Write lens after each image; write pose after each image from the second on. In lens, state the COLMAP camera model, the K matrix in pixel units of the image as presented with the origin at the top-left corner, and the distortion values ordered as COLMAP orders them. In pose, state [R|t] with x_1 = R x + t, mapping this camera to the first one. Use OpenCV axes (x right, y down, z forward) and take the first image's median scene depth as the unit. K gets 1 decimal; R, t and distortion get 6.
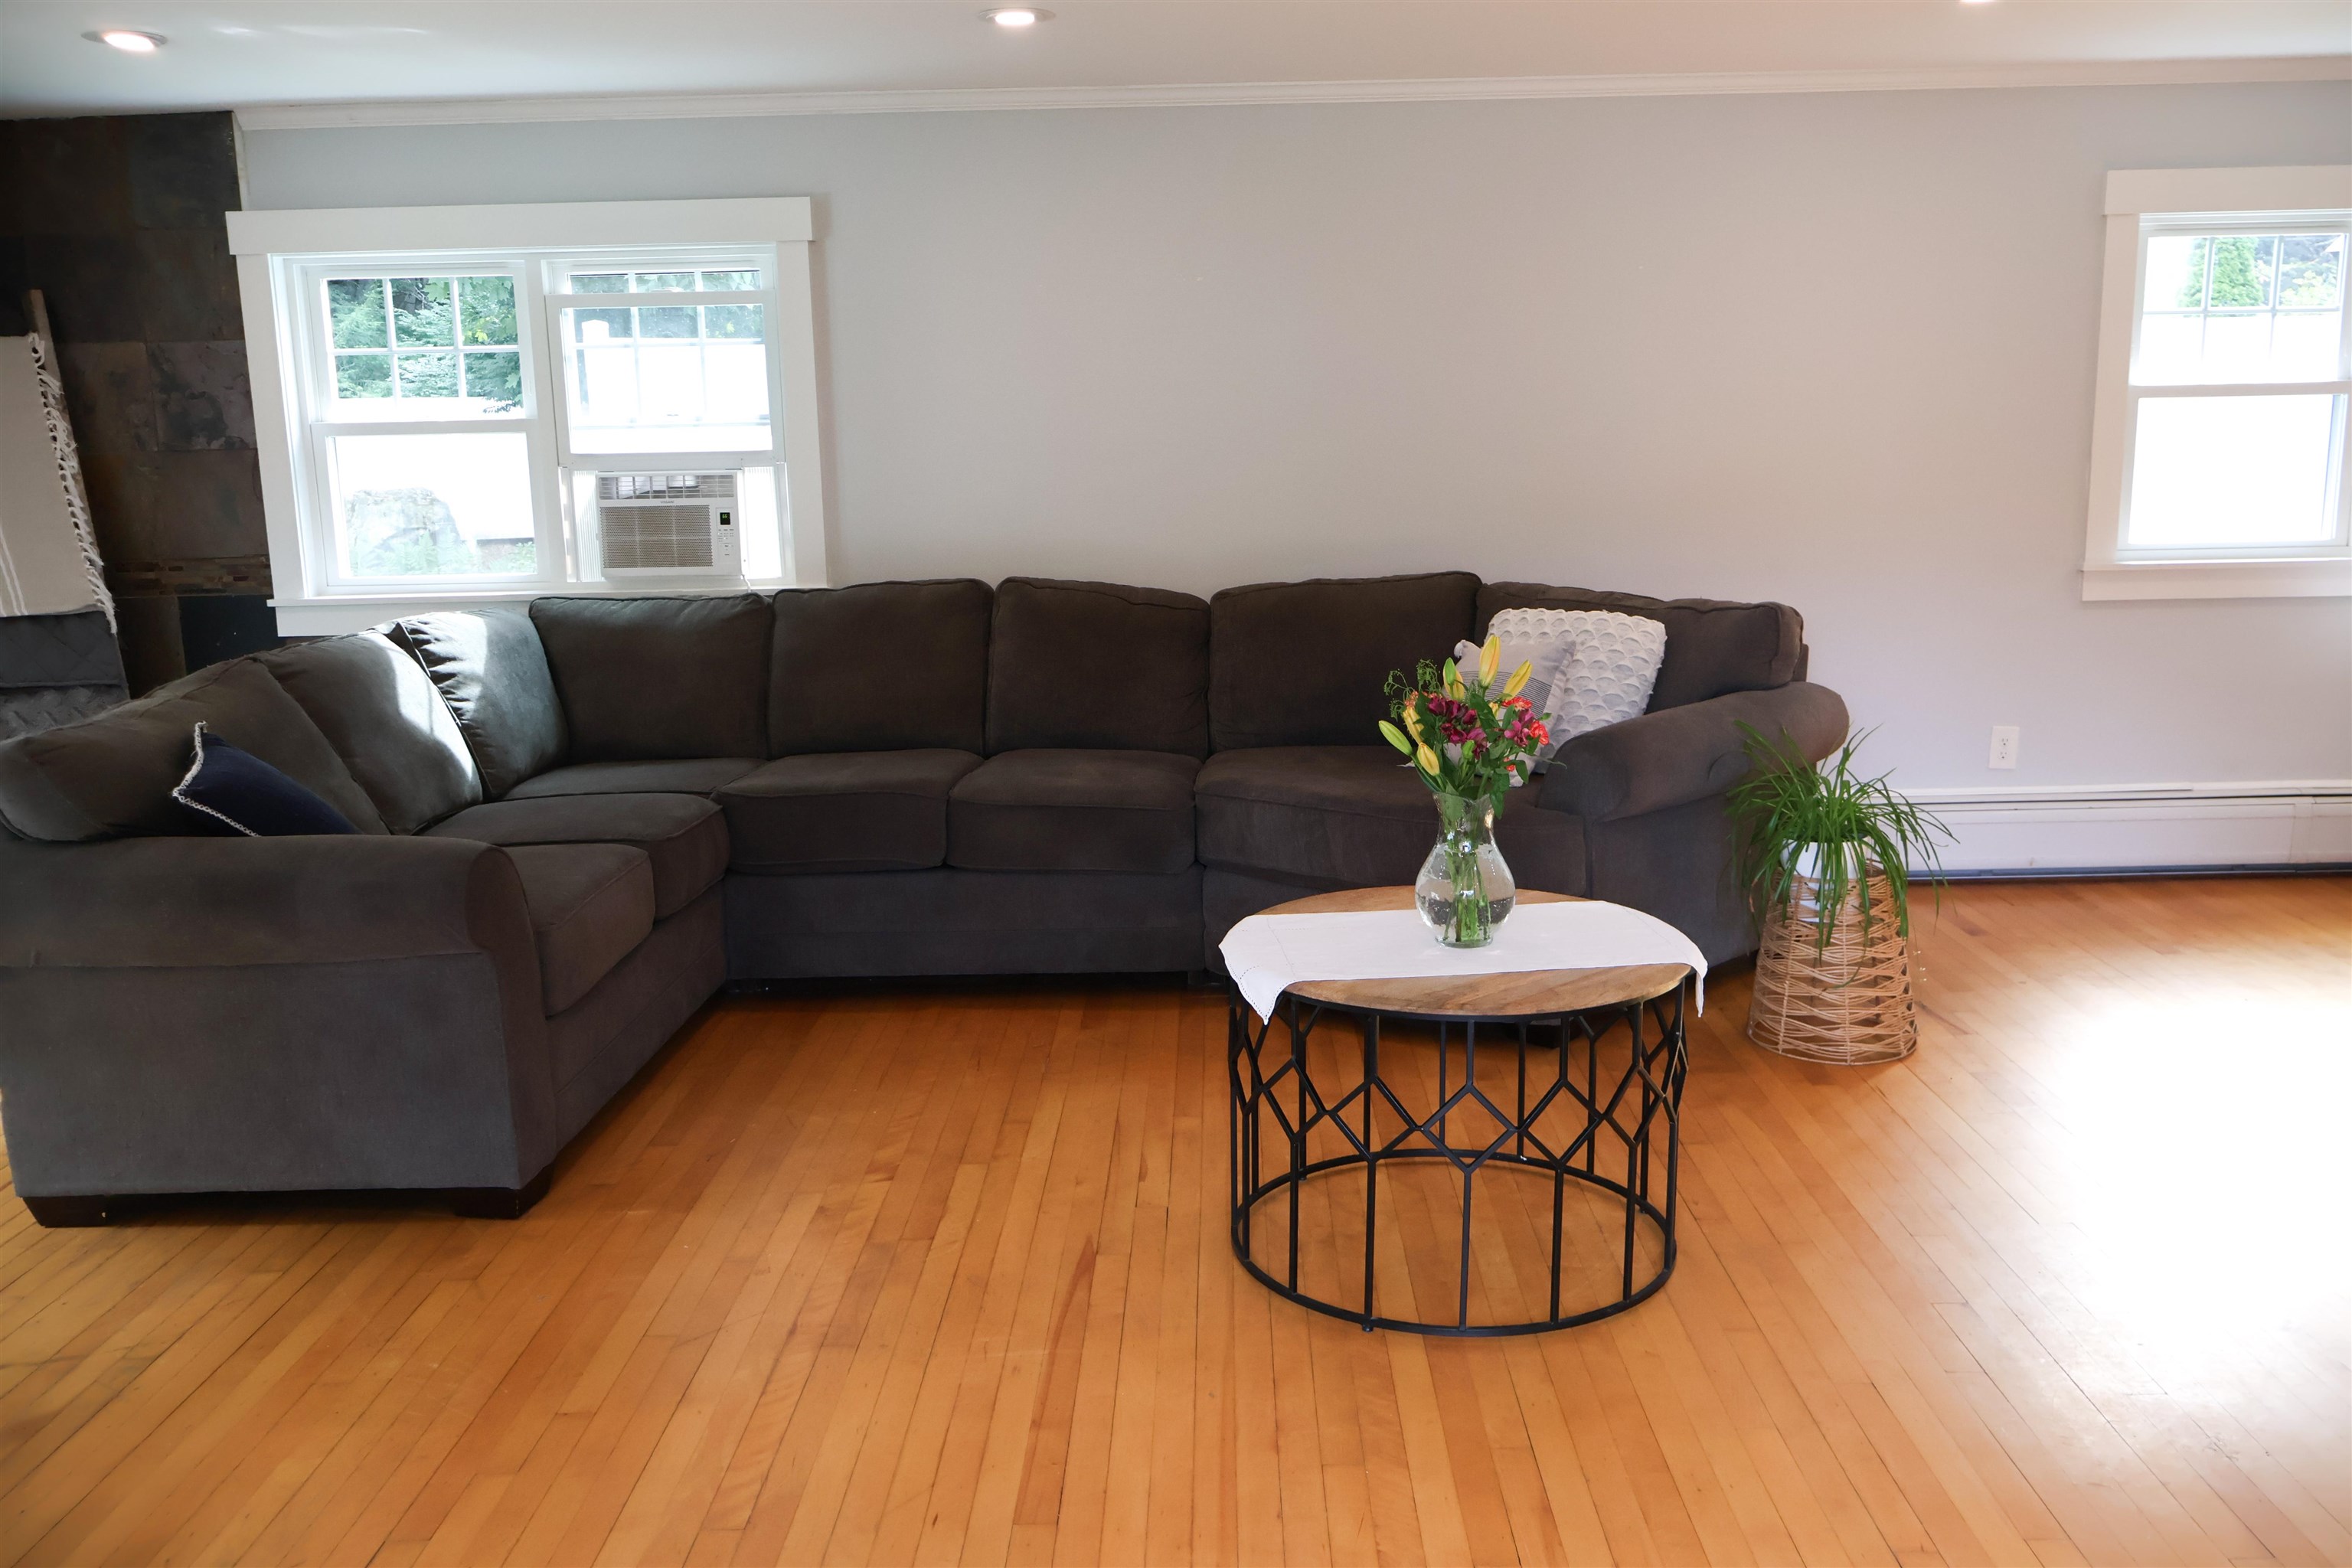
lens RADIAL K [[1967.1, 0, 1176.0], [0, 1967.1, 784.0], [0, 0, 1]] dist [-0.008759, 0.005903]
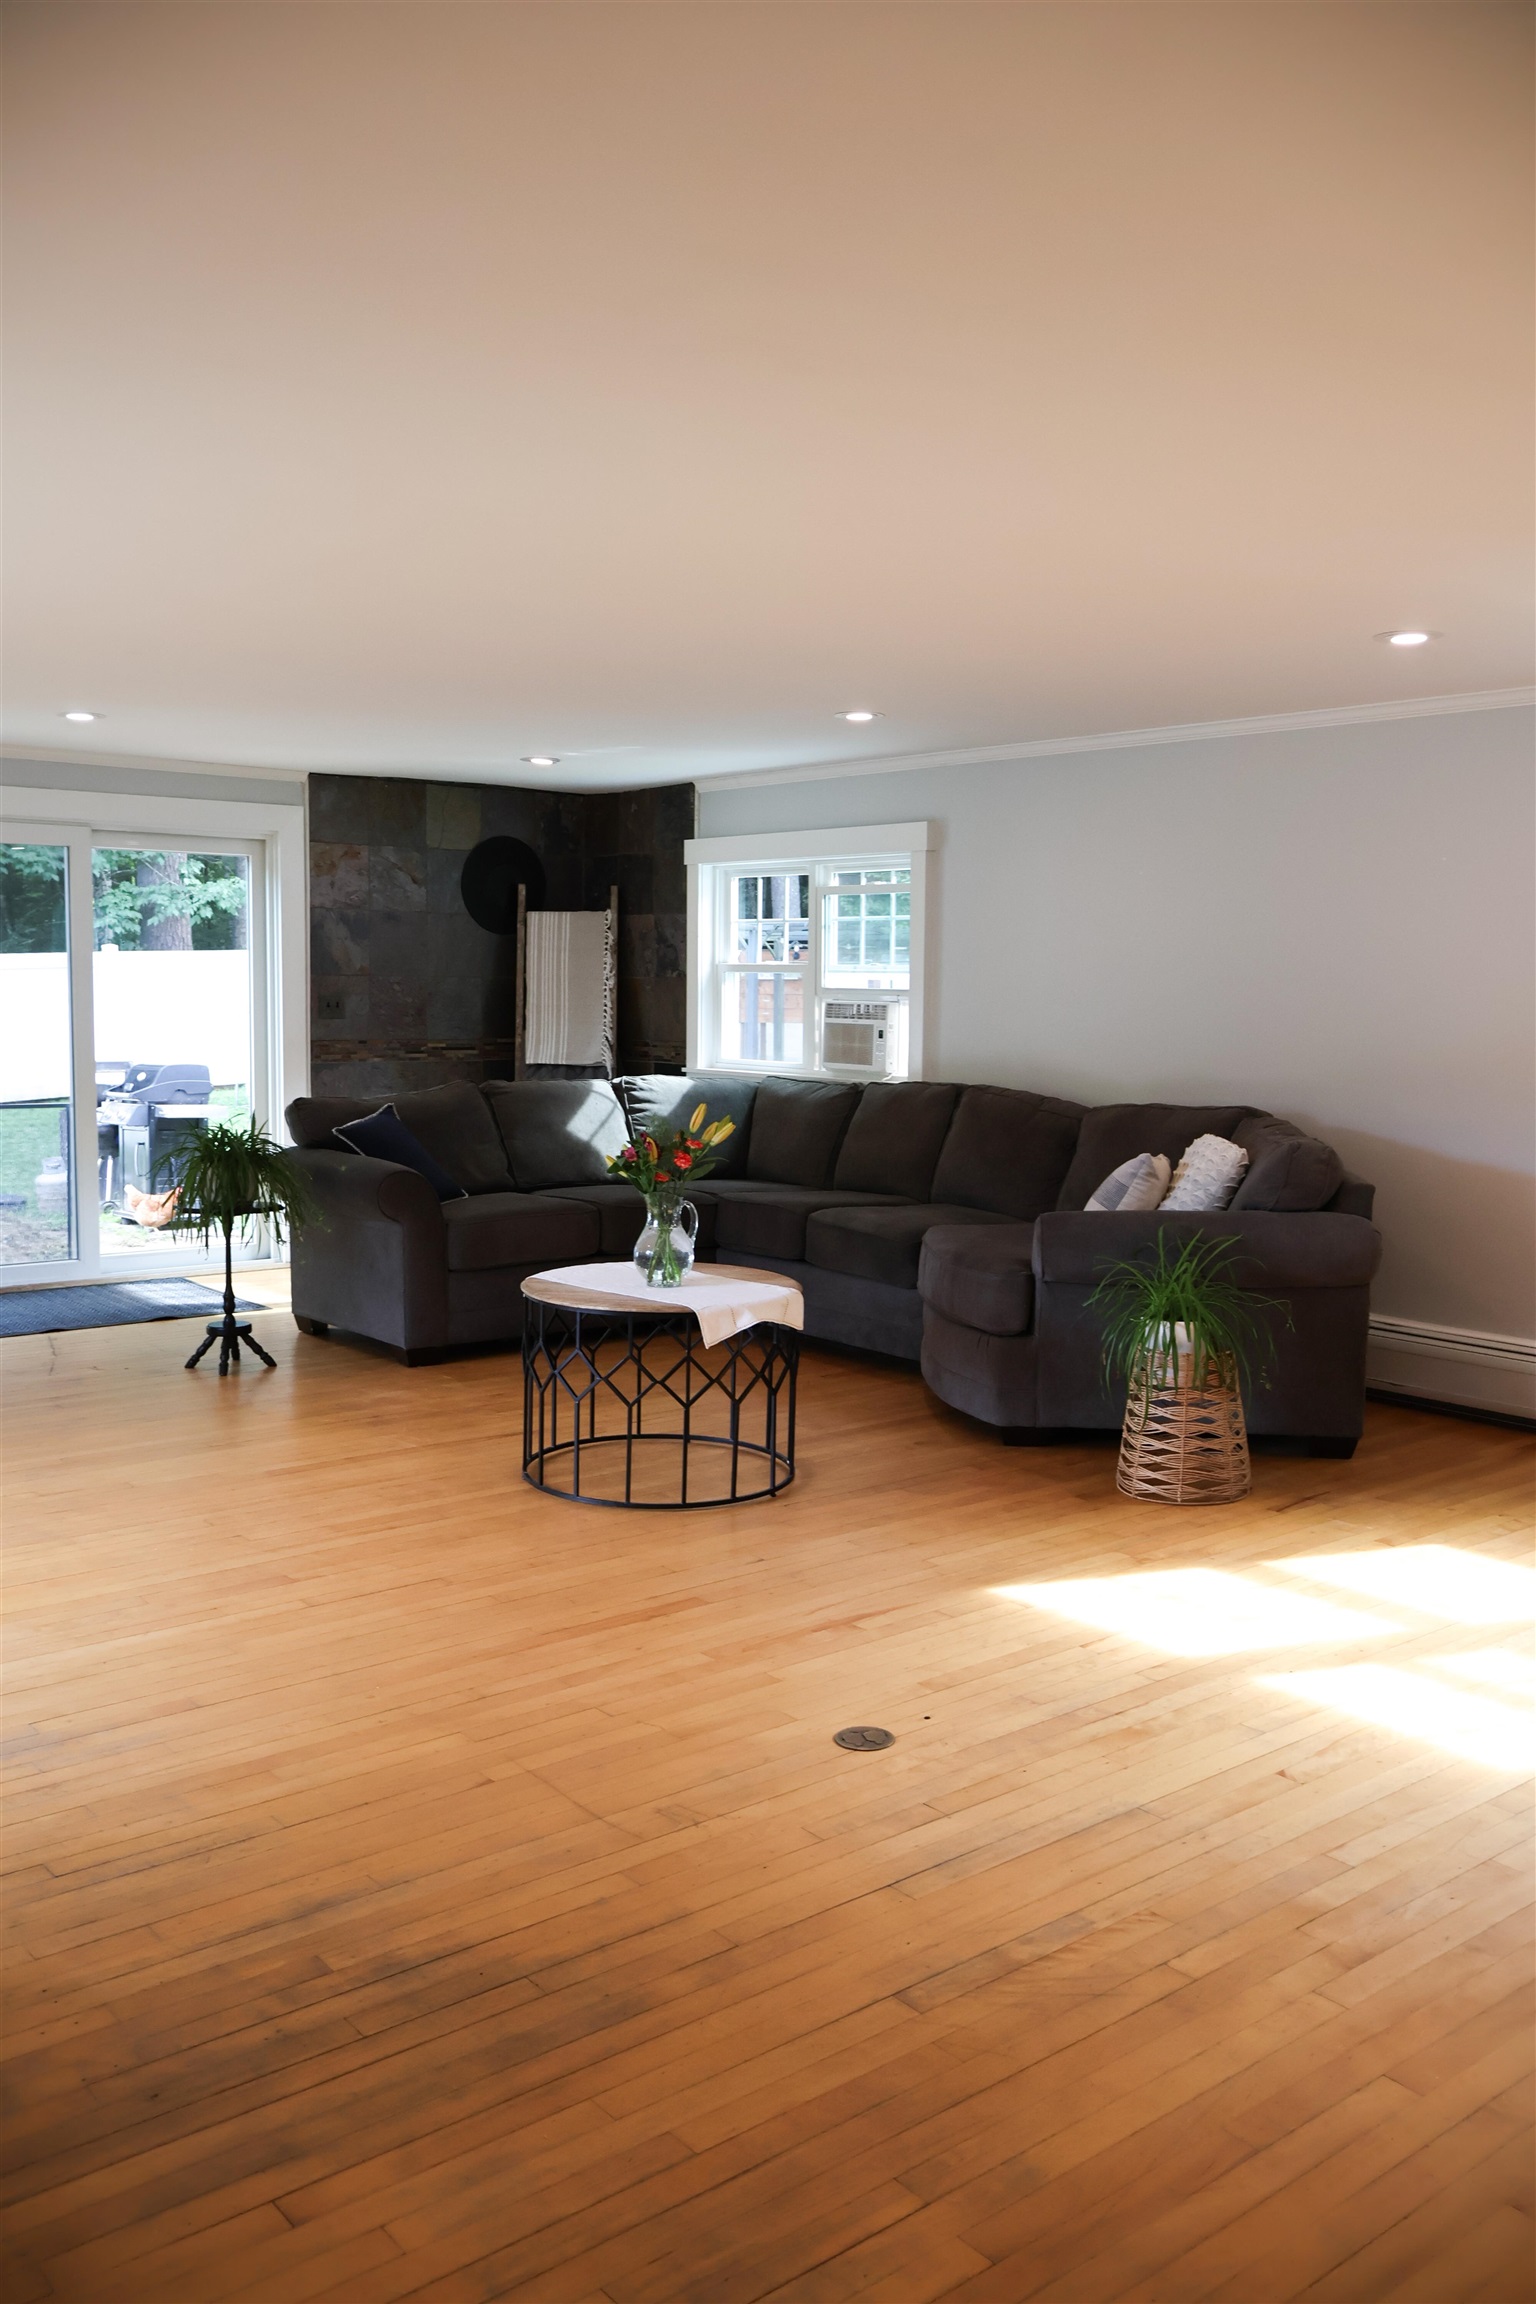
lens RADIAL K [[1963.4, 0, 761.4], [0, 1963.4, 1117.1], [0, 0, 1]] dist [0.130101, 0.001879]
pose [[0.638658, 0.085470, -0.764730, 0.886015], [-0.169084, 0.985111, -0.031109, -0.012185], [0.750684, 0.149172, 0.643600, -0.015819]]
